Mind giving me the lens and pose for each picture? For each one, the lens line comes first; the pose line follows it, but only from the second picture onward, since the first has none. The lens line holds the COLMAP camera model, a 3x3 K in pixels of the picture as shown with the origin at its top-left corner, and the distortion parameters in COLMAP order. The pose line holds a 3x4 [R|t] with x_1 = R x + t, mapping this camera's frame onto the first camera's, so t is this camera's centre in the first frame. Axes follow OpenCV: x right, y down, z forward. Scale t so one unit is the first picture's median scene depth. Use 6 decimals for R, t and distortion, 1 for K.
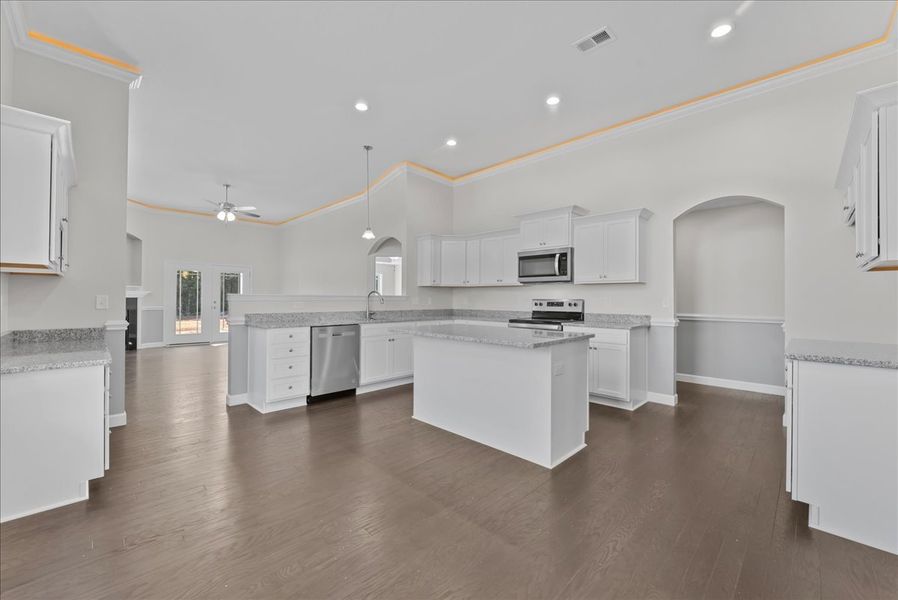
lens RADIAL K [[362.0, 0, 447.8], [0, 362.0, 301.2], [0, 0, 1]] dist [-0.002729, -0.000360]
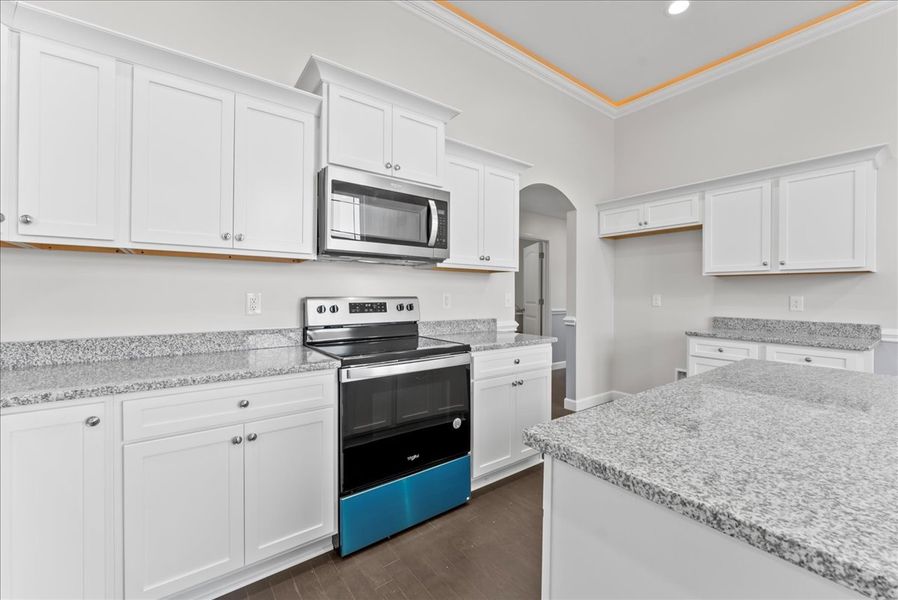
lens RADIAL K [[362.0, 0, 447.8], [0, 362.0, 301.2], [0, 0, 1]] dist [-0.002729, -0.000360]
pose [[0.157591, -0.005356, 0.987490, -0.154899], [0.019028, 0.999816, 0.002386, 0.000841], [-0.987321, 0.018414, 0.157664, 0.860667]]
